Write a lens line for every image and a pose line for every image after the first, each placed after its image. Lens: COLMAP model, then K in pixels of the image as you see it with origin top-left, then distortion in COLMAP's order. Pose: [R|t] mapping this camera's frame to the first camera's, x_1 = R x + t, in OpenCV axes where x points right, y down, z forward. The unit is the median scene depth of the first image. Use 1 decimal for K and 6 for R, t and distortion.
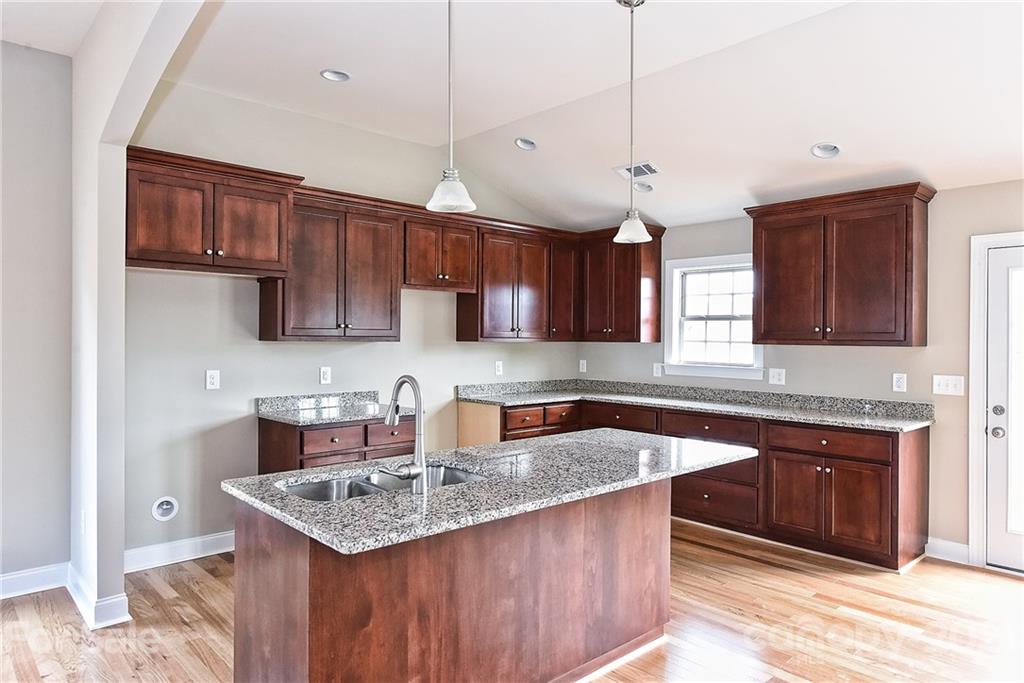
lens RADIAL K [[648.7, 0, 509.7], [0, 648.7, 340.2], [0, 0, 1]] dist [-0.010732, 0.000267]
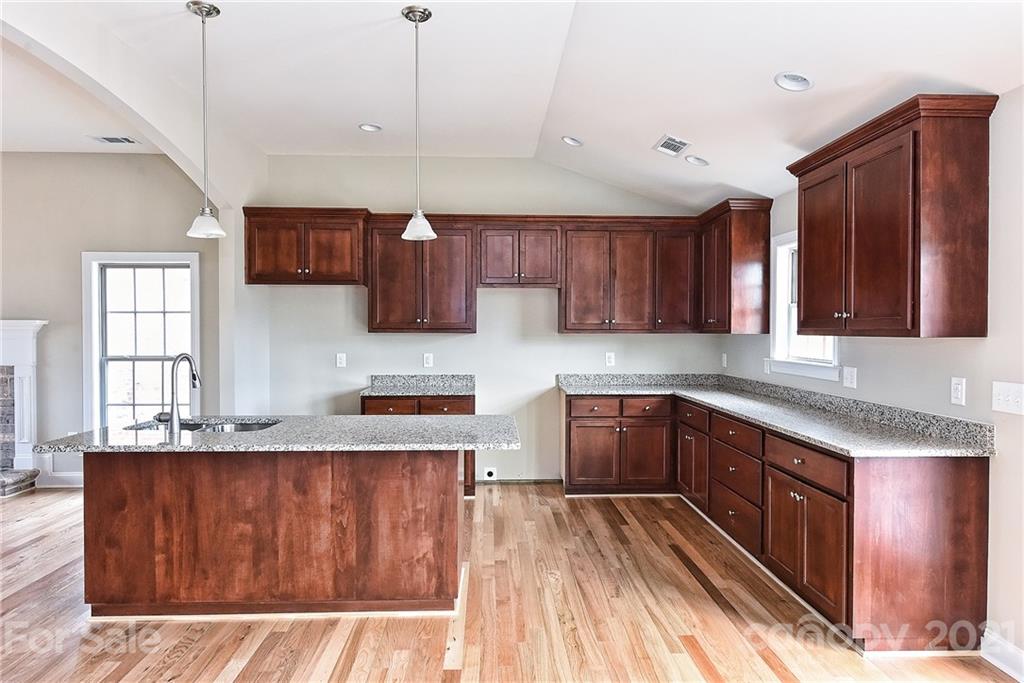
lens RADIAL K [[617.0, 0, 505.6], [0, 617.0, 341.6], [0, 0, 1]] dist [-0.003445, 0.001176]
pose [[0.765668, 0.006169, -0.643207, 0.681962], [0.001050, 0.999941, 0.010839, 0.006462], [0.643235, -0.008975, 0.765616, 0.210211]]
